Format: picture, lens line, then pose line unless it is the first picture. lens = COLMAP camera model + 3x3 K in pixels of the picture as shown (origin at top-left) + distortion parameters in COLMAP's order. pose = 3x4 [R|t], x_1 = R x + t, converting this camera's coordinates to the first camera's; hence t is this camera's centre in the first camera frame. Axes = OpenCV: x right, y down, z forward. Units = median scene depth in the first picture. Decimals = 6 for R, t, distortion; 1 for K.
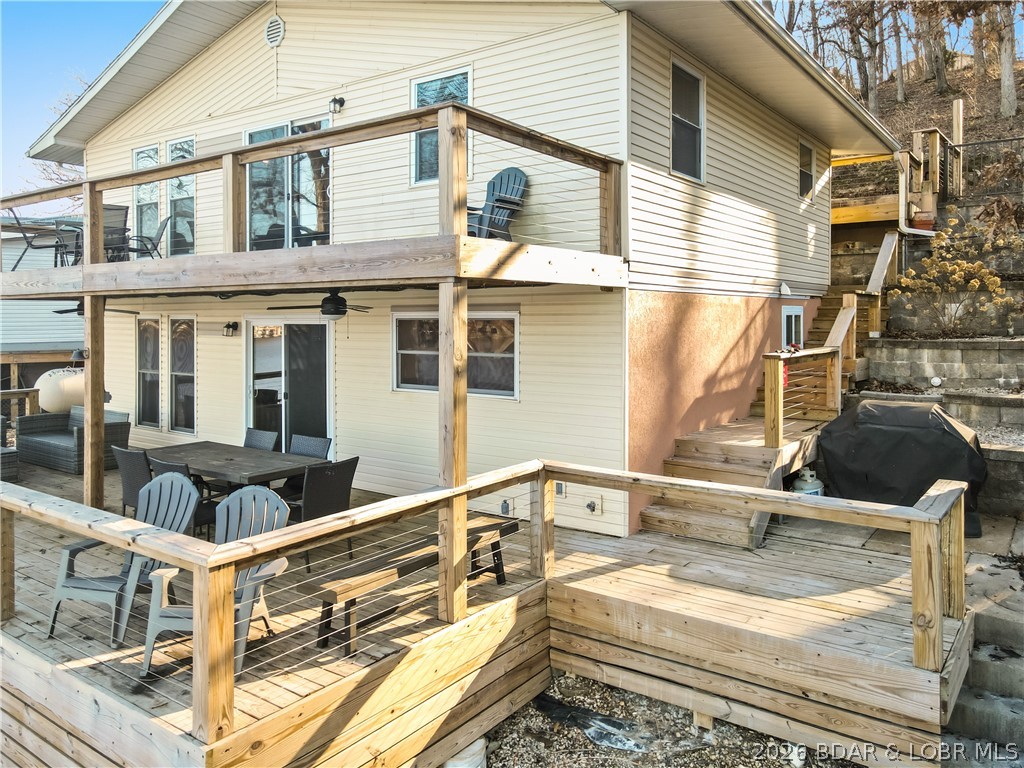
lens RADIAL K [[771.2, 0, 512.1], [0, 771.2, 317.5], [0, 0, 1]] dist [0.033924, 0.001370]
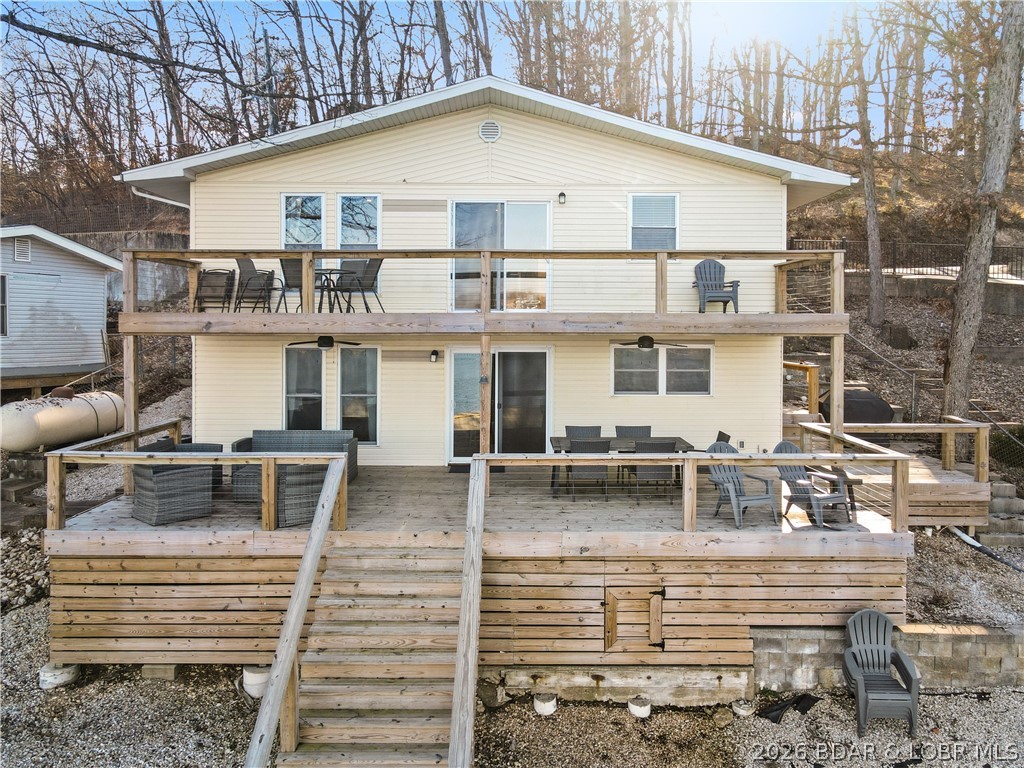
lens RADIAL K [[785.8, 0, 511.1], [0, 785.8, 331.9], [0, 0, 1]] dist [0.003915, 0.009967]
pose [[0.807153, 0.000753, 0.590342, -1.203000], [-0.004389, 0.999979, 0.004726, -0.036755], [-0.590326, -0.006406, 0.807139, -0.114875]]
